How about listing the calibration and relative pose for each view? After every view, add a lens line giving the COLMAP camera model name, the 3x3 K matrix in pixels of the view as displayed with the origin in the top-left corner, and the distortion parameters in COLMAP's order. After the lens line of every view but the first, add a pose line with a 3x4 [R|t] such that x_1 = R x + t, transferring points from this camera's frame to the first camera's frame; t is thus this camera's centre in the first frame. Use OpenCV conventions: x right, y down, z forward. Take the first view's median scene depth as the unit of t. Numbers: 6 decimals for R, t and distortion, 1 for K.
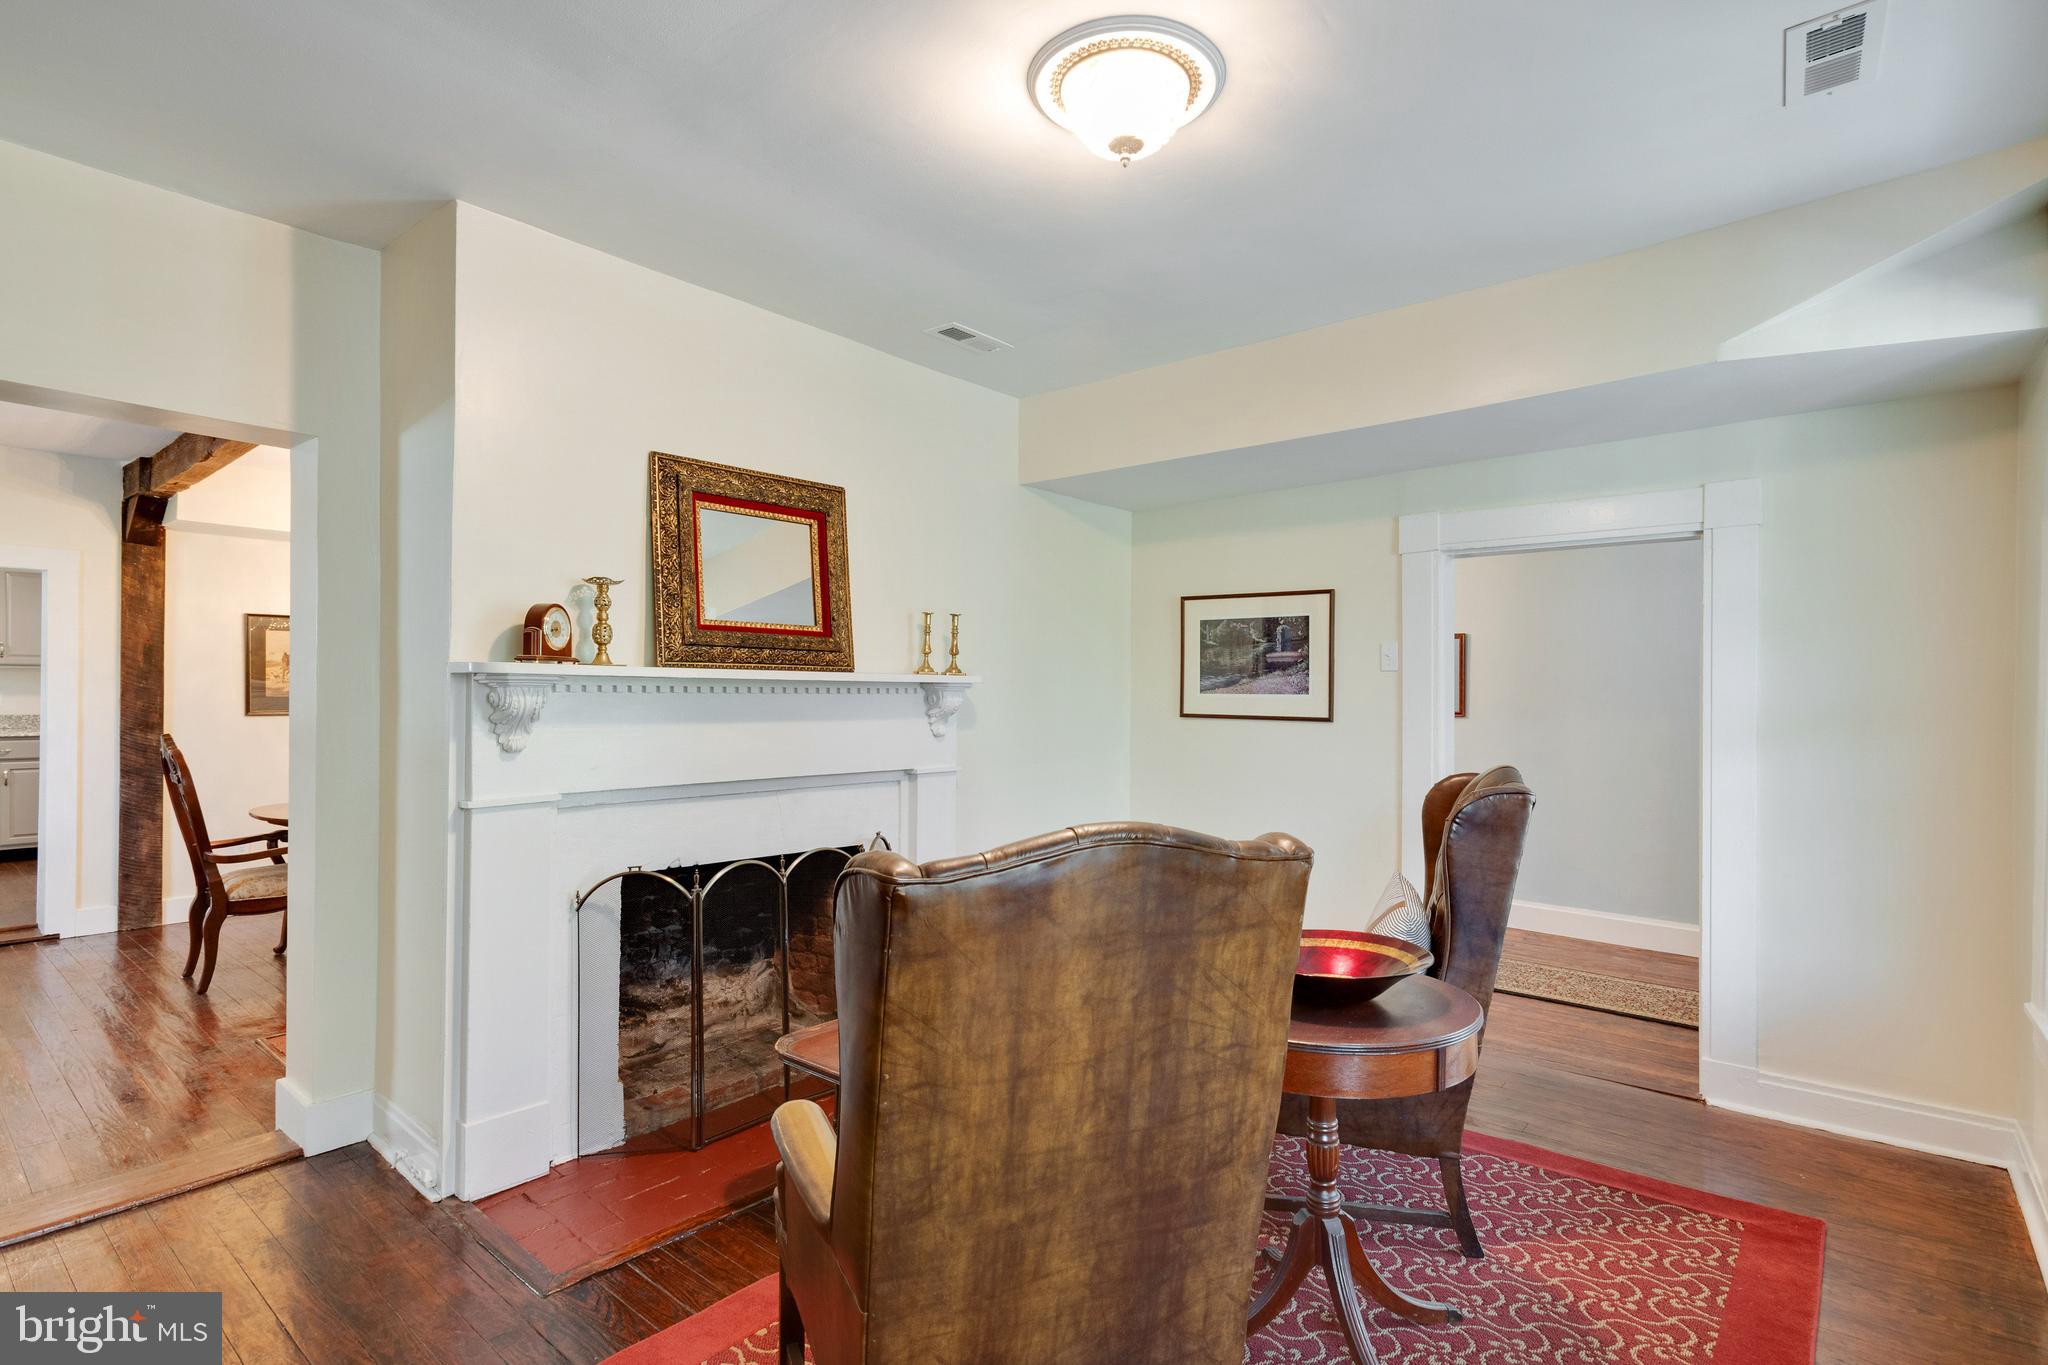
lens RADIAL K [[985.1, 0, 998.7], [0, 985.1, 706.7], [0, 0, 1]] dist [0.001763, 0.005685]
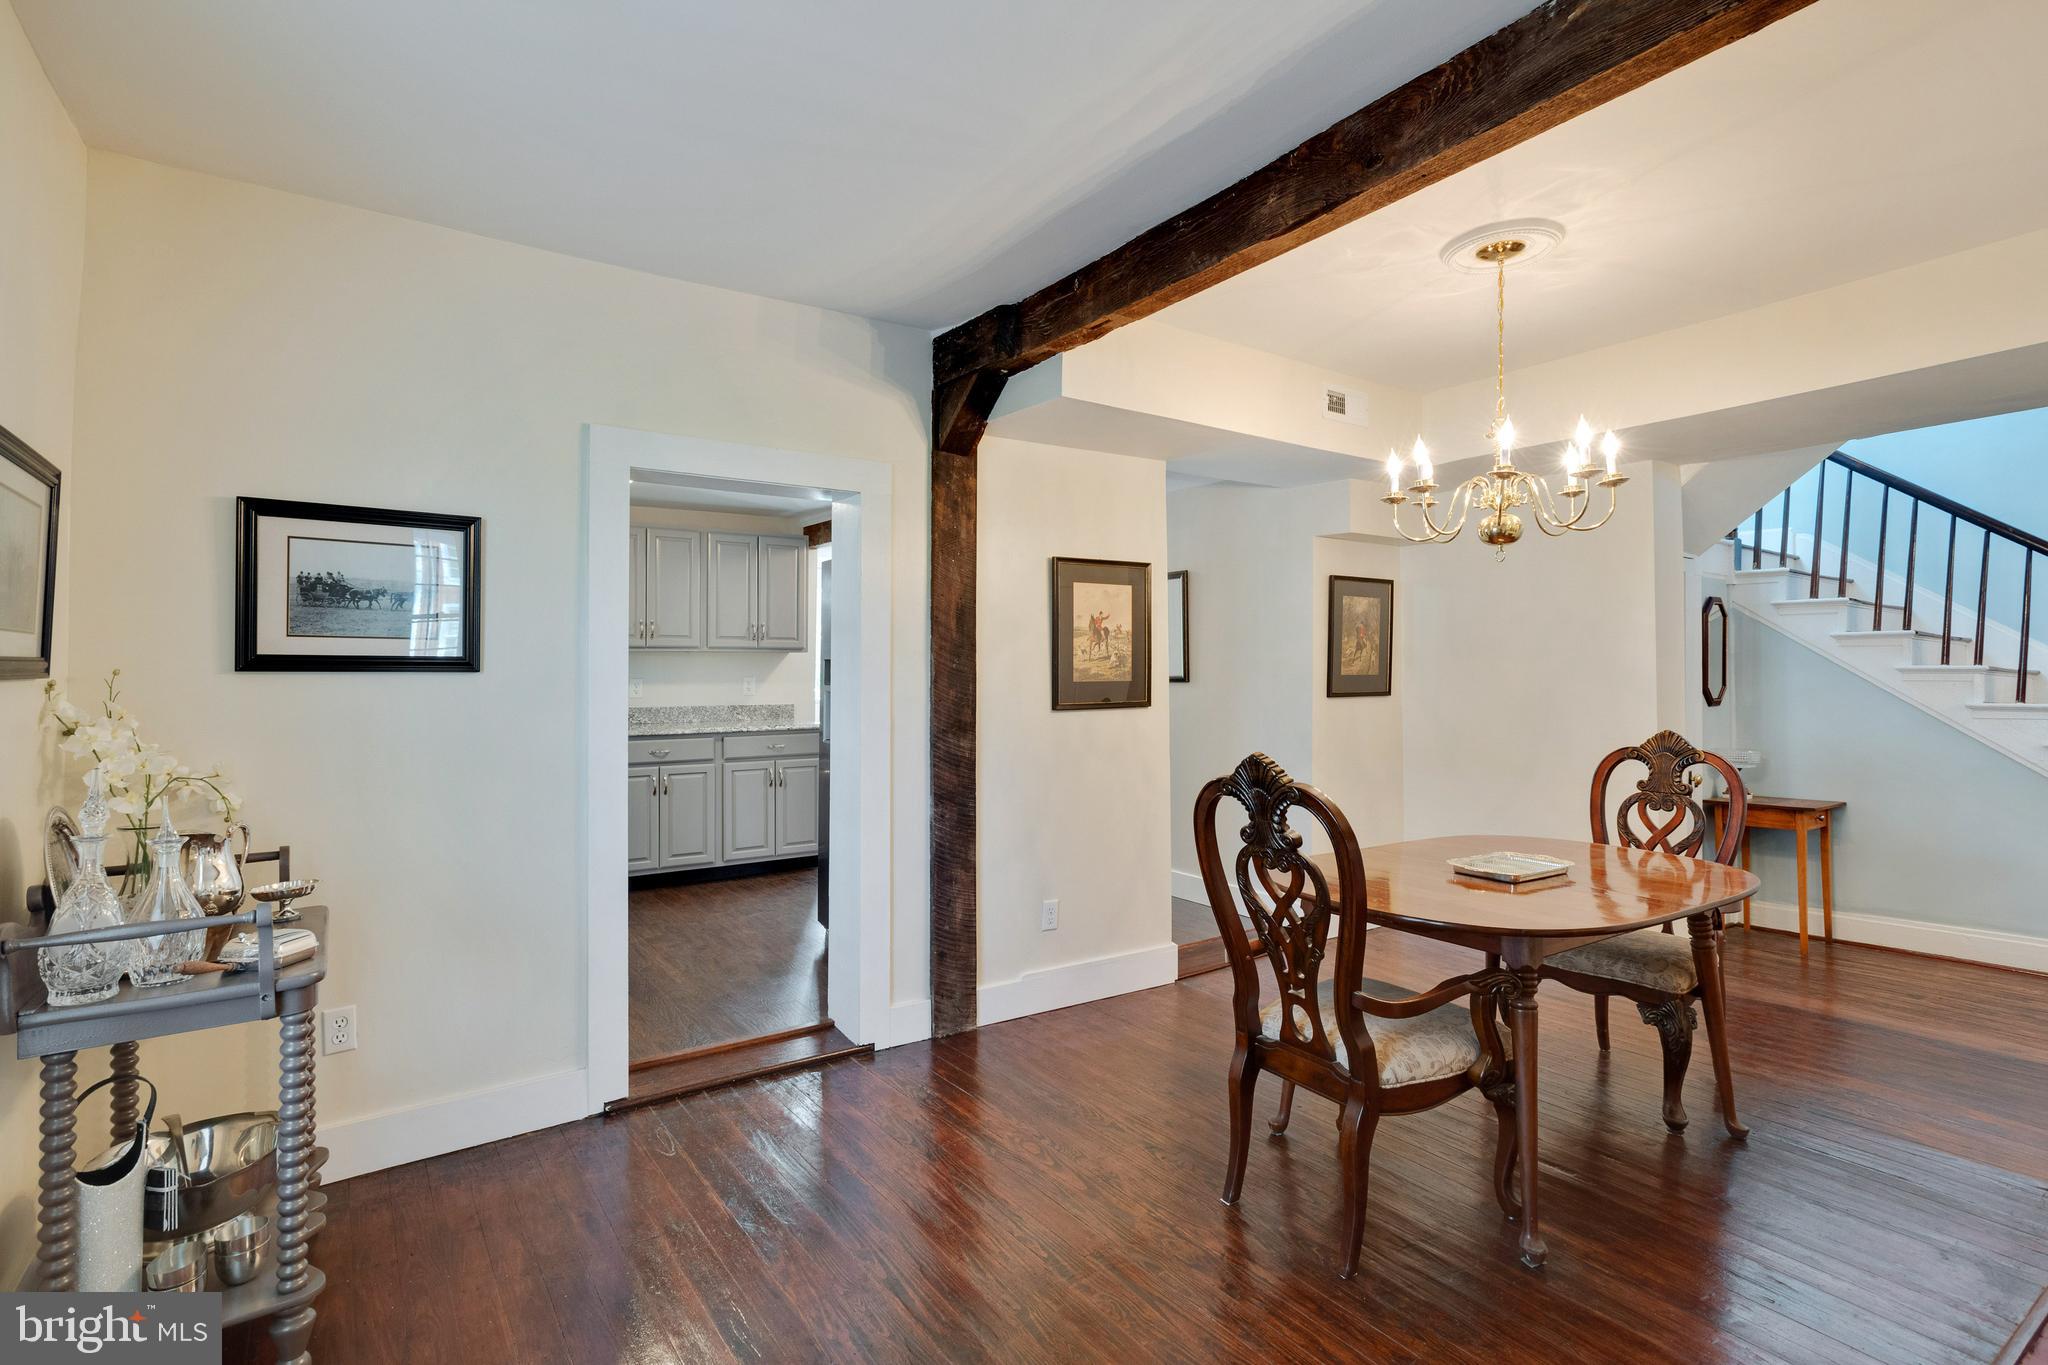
lens RADIAL K [[985.1, 0, 1018.2], [0, 985.1, 672.7], [0, 0, 1]] dist [0.001763, 0.005685]
pose [[0.970850, -0.010346, -0.239463, -0.462857], [0.008179, 0.999916, -0.010041, -0.007133], [0.239547, 0.007790, 0.970854, 0.256896]]
